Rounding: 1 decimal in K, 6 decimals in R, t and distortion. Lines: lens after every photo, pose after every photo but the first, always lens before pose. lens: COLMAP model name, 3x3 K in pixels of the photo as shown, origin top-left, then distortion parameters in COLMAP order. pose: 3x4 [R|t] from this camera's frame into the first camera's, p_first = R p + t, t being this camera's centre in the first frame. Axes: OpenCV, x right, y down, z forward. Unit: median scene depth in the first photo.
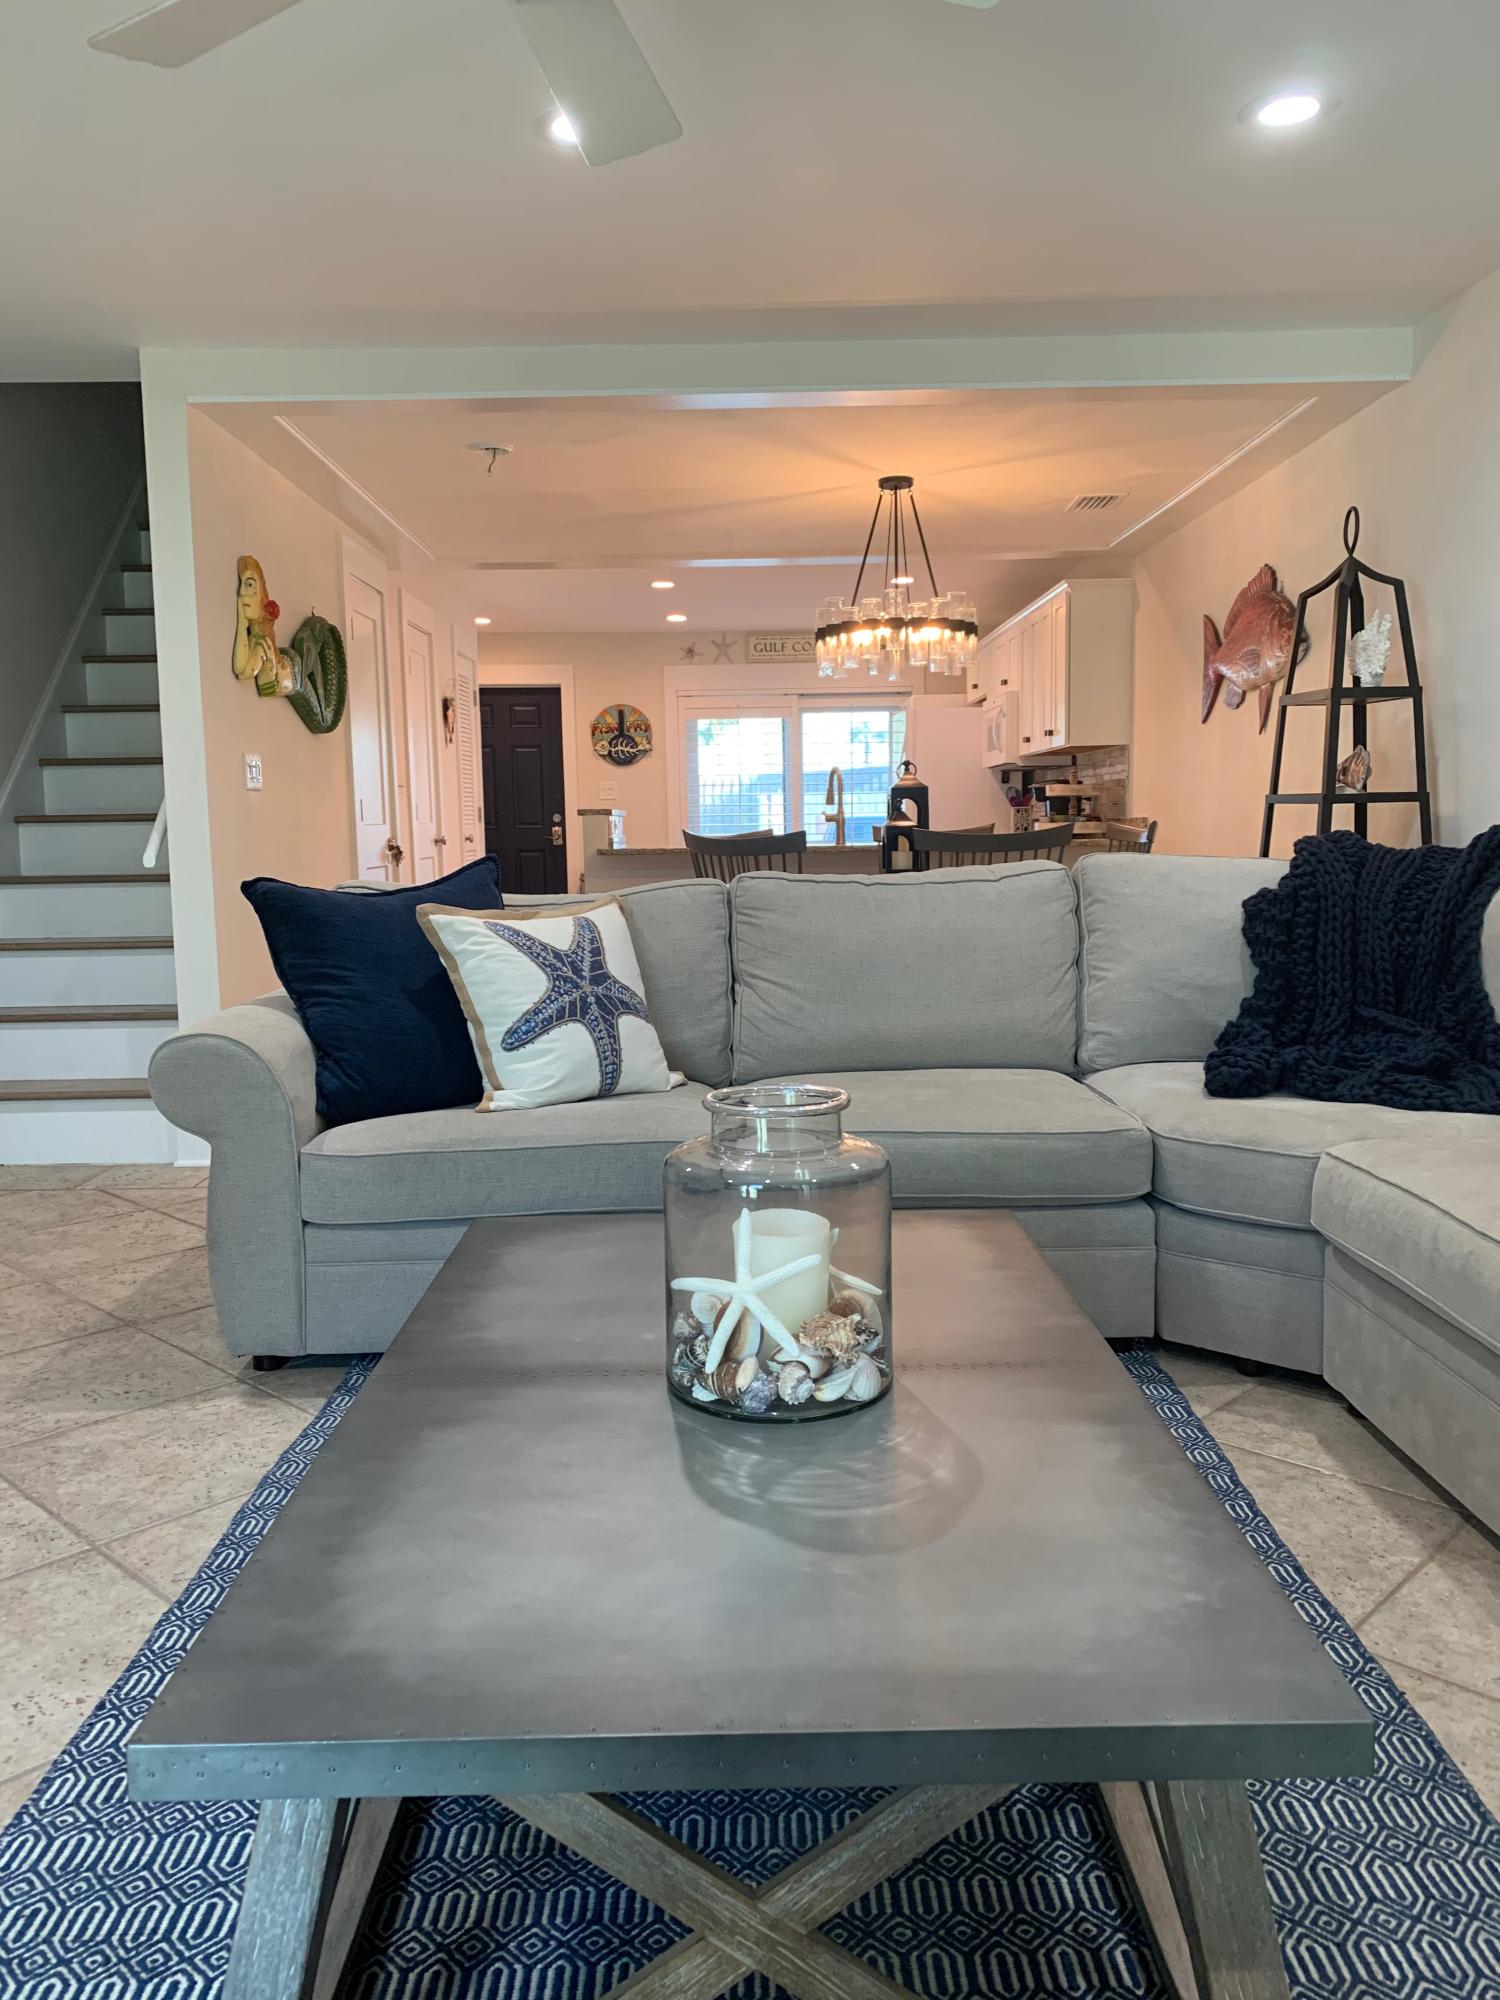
lens RADIAL K [[1525.6, 0, 750.0], [0, 1525.6, 1000.0], [0, 0, 1]] dist [0.145760, -0.335359]
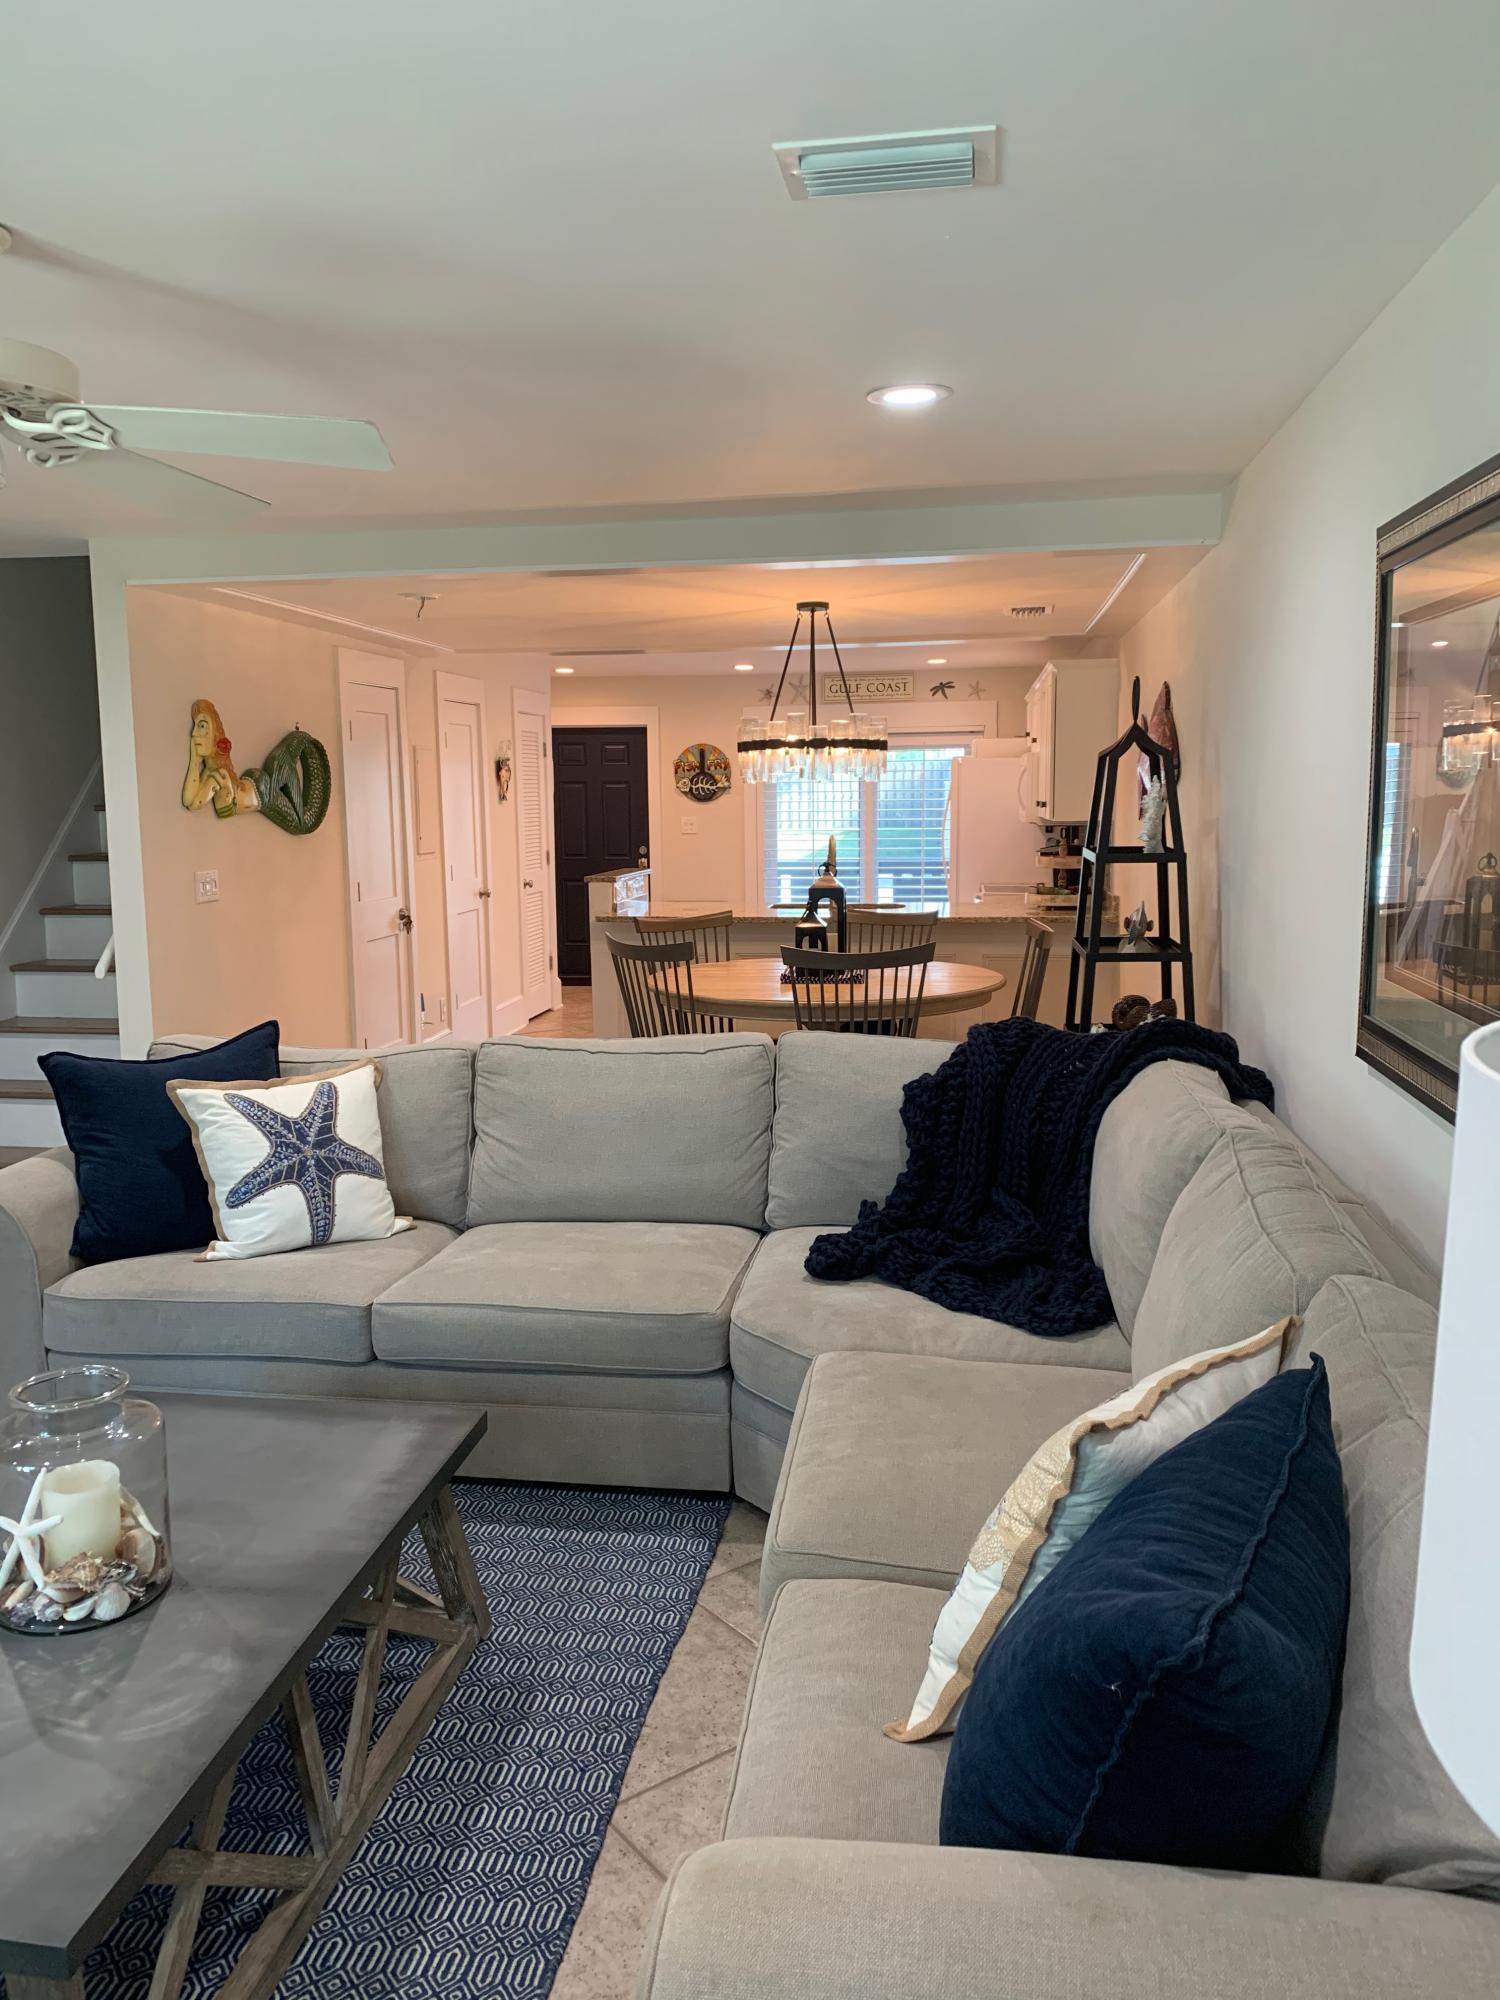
lens RADIAL K [[1525.6, 0, 750.0], [0, 1525.6, 1000.0], [0, 0, 1]] dist [0.145760, -0.335359]
pose [[0.986398, 0.027988, -0.161976, 0.394280], [-0.023434, 0.999276, 0.029962, -0.159050], [0.162698, -0.025759, 0.986340, -0.105858]]
